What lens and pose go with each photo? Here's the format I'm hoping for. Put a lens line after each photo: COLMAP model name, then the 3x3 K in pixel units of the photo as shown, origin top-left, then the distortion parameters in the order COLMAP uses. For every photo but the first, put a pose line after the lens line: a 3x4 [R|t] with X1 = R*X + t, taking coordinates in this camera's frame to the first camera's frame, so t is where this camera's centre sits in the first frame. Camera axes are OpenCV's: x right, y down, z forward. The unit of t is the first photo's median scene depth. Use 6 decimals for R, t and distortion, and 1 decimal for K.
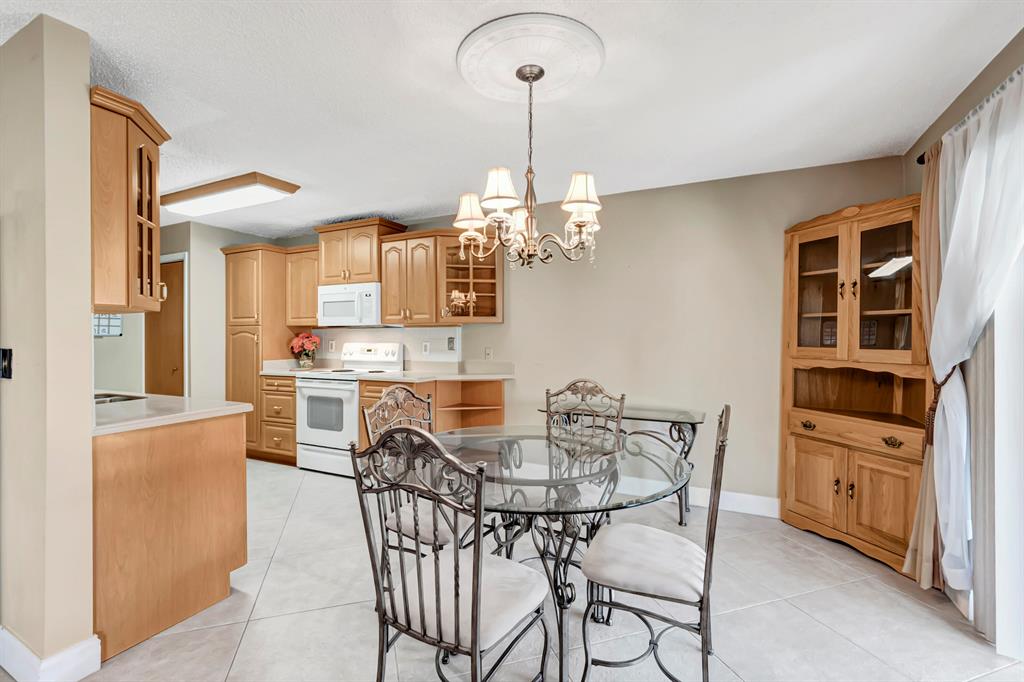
lens RADIAL K [[454.3, 0, 509.0], [0, 454.3, 331.3], [0, 0, 1]] dist [-0.000153, 0.000213]
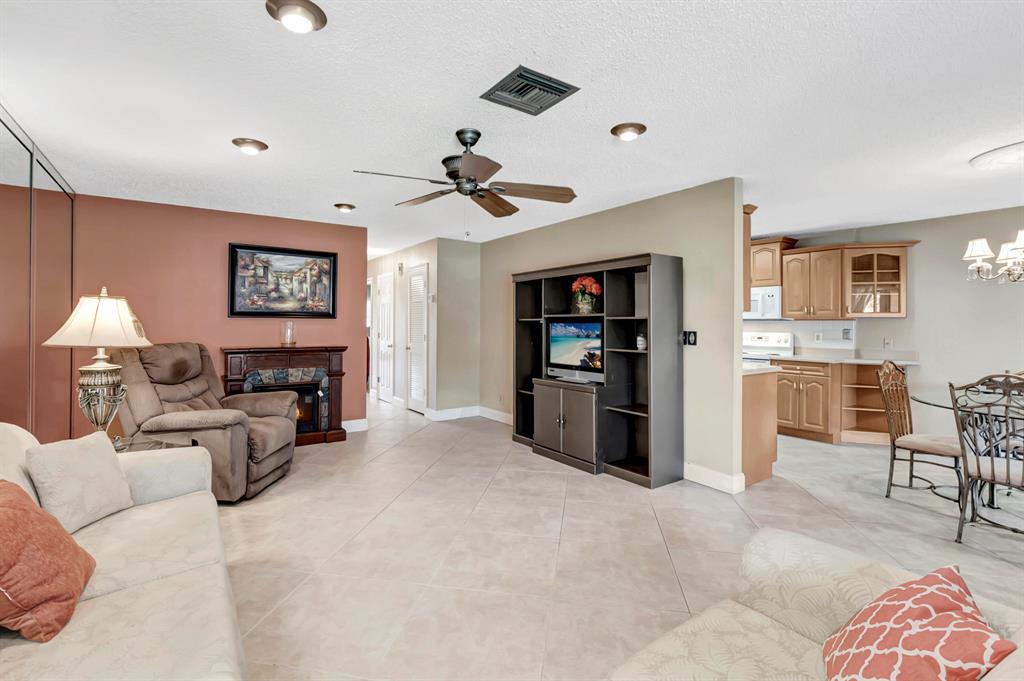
lens RADIAL K [[457.6, 0, 508.1], [0, 457.6, 320.3], [0, 0, 1]] dist [0.002497, 0.000500]
pose [[0.881422, 0.004380, -0.472310, -0.352060], [-0.004884, 0.999988, 0.000159, -0.005645], [0.472305, 0.002167, 0.881432, -0.529457]]
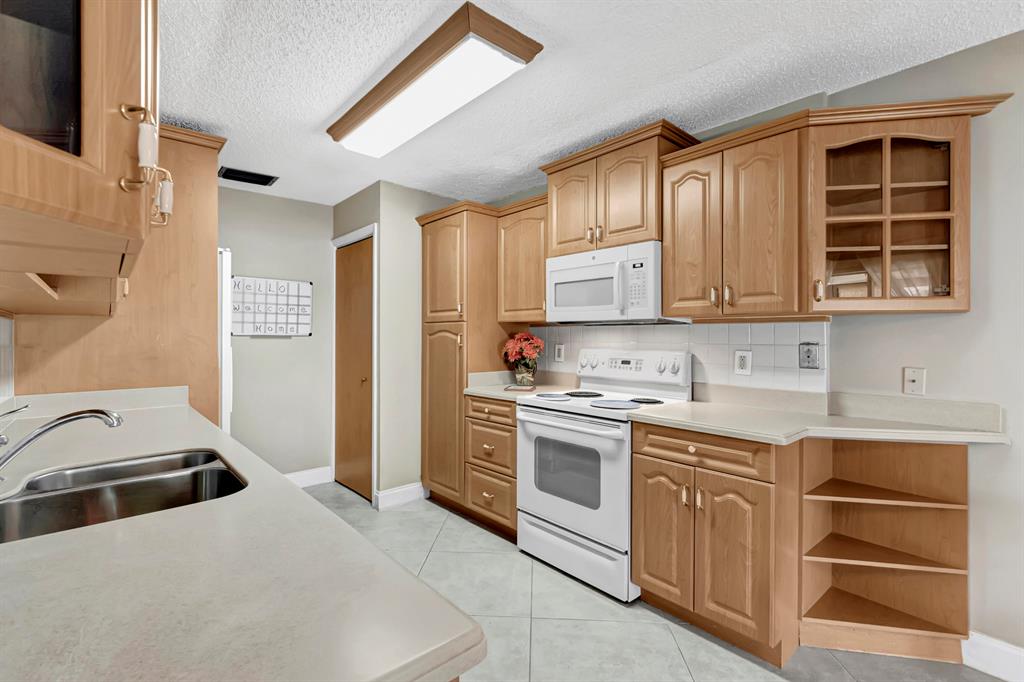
lens RADIAL K [[454.3, 0, 509.0], [0, 454.3, 331.3], [0, 0, 1]] dist [-0.000153, 0.000213]
pose [[0.927763, 0.001690, -0.373165, -0.247709], [-0.001429, 0.999999, 0.000975, 0.001032], [0.373166, -0.000371, 0.927764, 0.419952]]
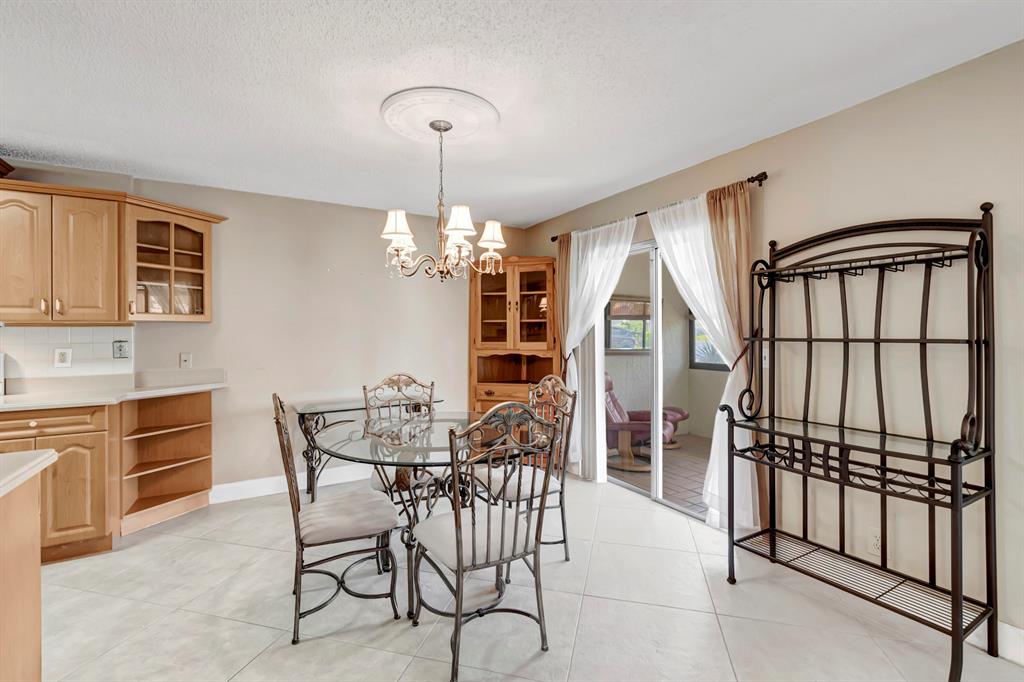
lens RADIAL K [[454.3, 0, 509.0], [0, 454.3, 331.3], [0, 0, 1]] dist [-0.000153, 0.000213]
pose [[0.548709, -0.001328, 0.836012, -0.399107], [0.000632, 0.999999, 0.001174, -0.002180], [-0.836013, -0.000115, 0.548709, 0.073793]]
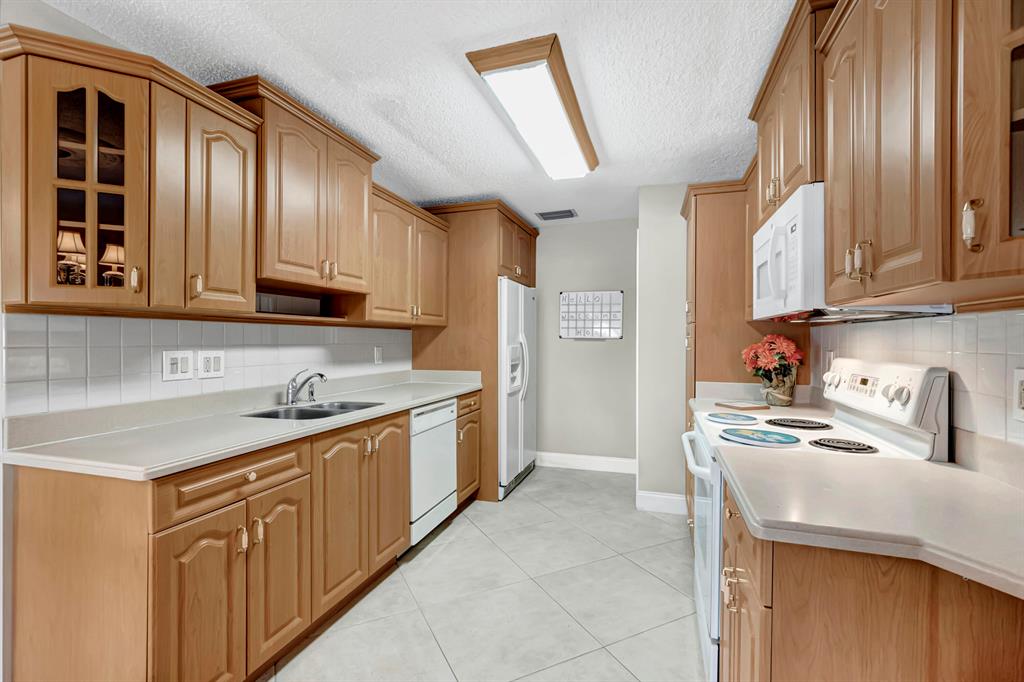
lens RADIAL K [[454.3, 0, 509.0], [0, 454.3, 331.3], [0, 0, 1]] dist [-0.000153, 0.000213]
pose [[0.142542, -0.011806, -0.989718, 0.017411], [0.004964, 0.999925, -0.011212, 0.005165], [0.989776, -0.003315, 0.142590, 0.722288]]
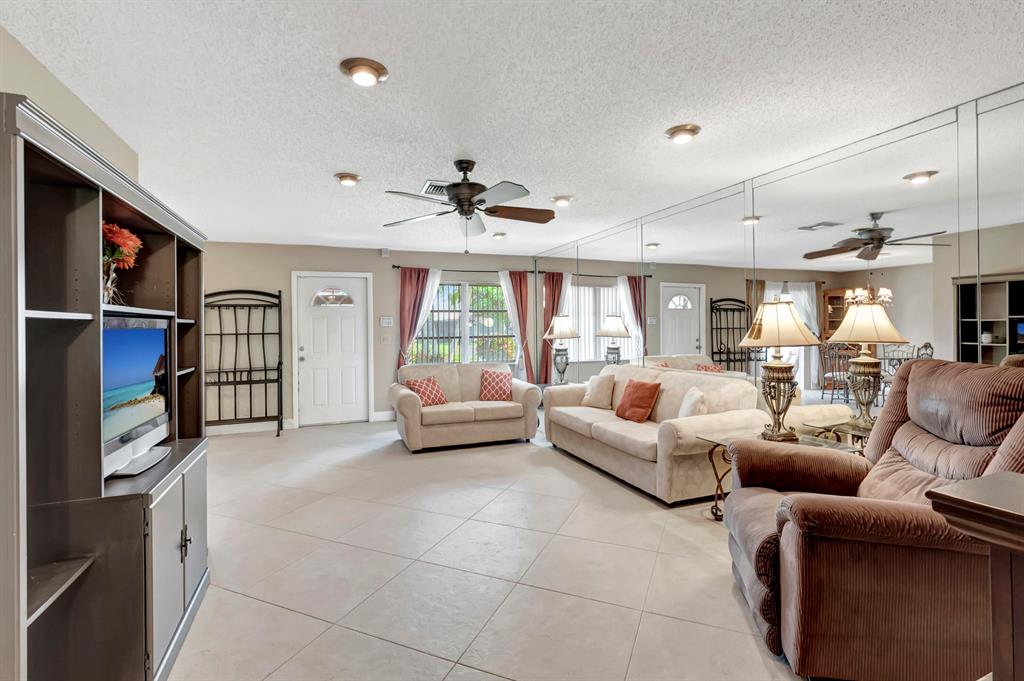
lens RADIAL K [[454.3, 0, 509.0], [0, 454.3, 330.8], [0, 0, 1]] dist [-0.000153, 0.000213]
pose [[-0.745162, 0.002285, 0.666880, -1.235779], [0.008303, 0.999948, 0.005851, -0.002126], [-0.666832, 0.009897, -0.745142, 0.499614]]
